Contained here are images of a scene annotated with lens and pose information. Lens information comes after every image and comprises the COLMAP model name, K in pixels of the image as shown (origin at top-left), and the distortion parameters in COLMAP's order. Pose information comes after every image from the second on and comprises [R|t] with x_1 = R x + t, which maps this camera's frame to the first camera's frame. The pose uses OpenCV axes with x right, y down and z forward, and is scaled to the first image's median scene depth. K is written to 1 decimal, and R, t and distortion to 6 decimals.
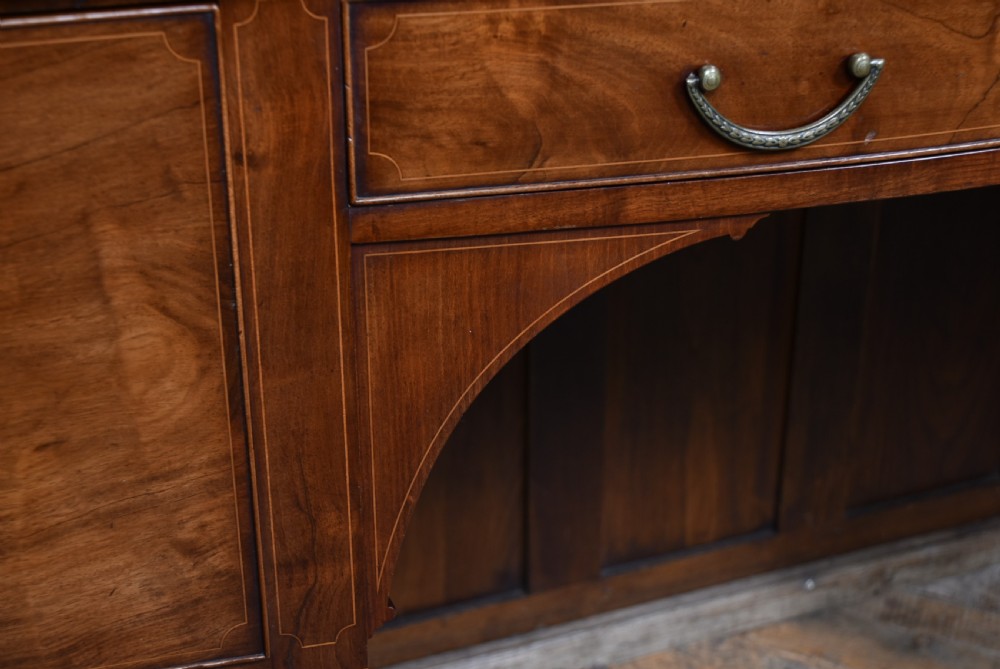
lens RADIAL K [[1663.3, 0, 498.9], [0, 1663.3, 329.9], [0, 0, 1]] dist [-0.048039, 0.000000]
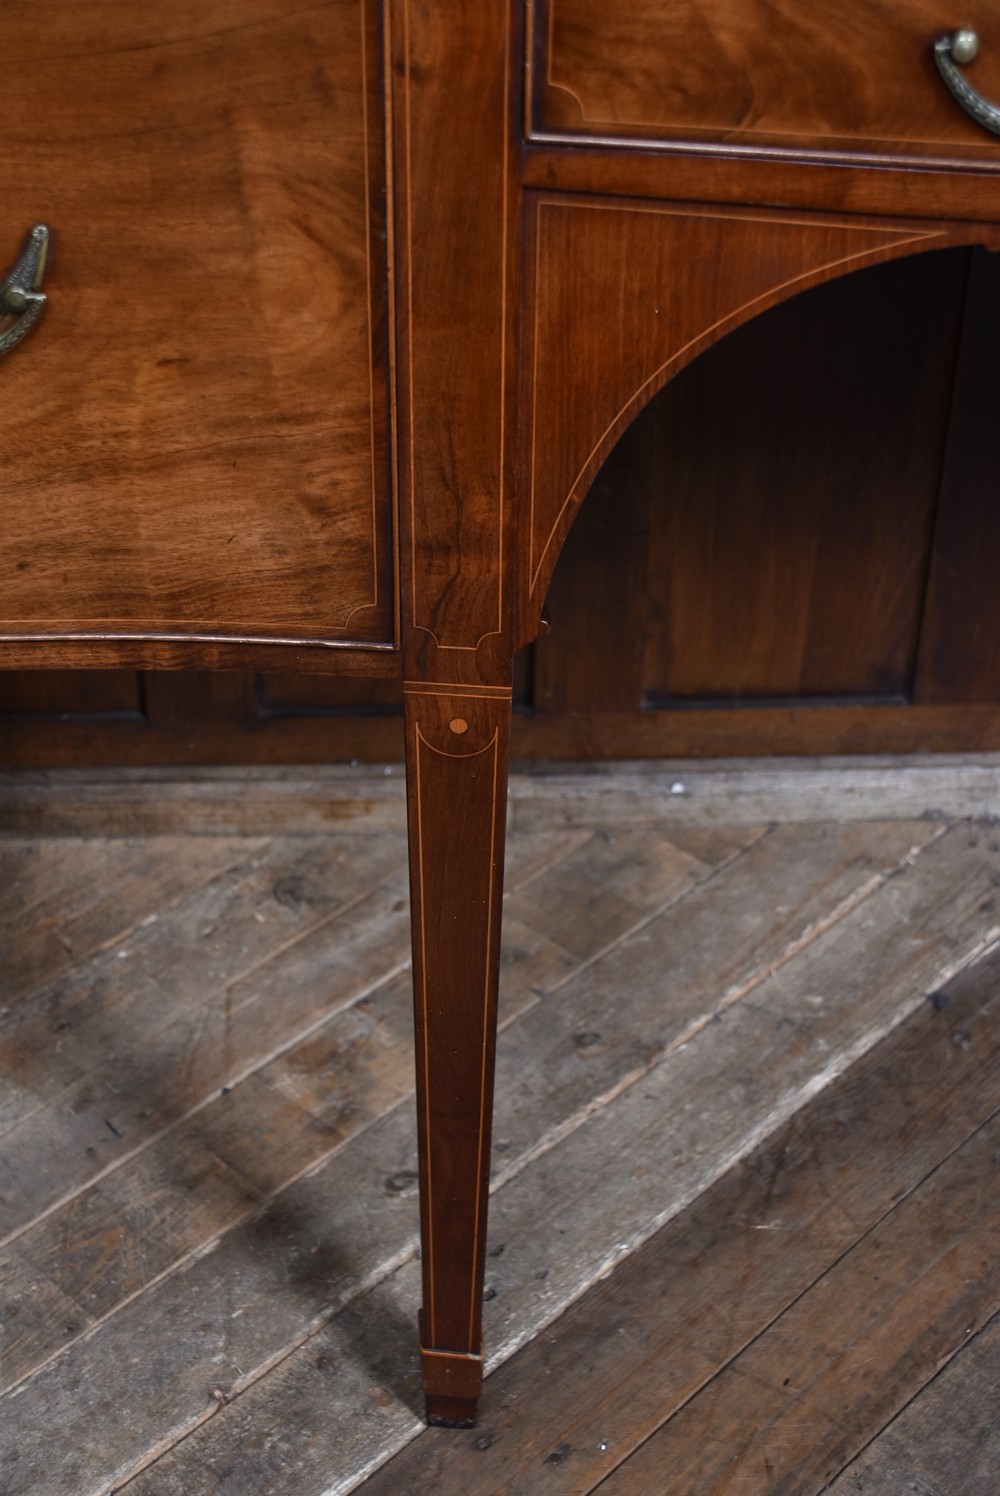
lens RADIAL K [[2488.3, 0, 502.4], [0, 2488.3, 751.9], [0, 0, 1]] dist [-0.048039, 0.000000]
pose [[0.946634, 0.203193, -0.250192, 0.275654], [-0.157498, 0.968880, 0.190960, -0.011097], [0.281208, -0.141364, 0.949178, -0.262355]]
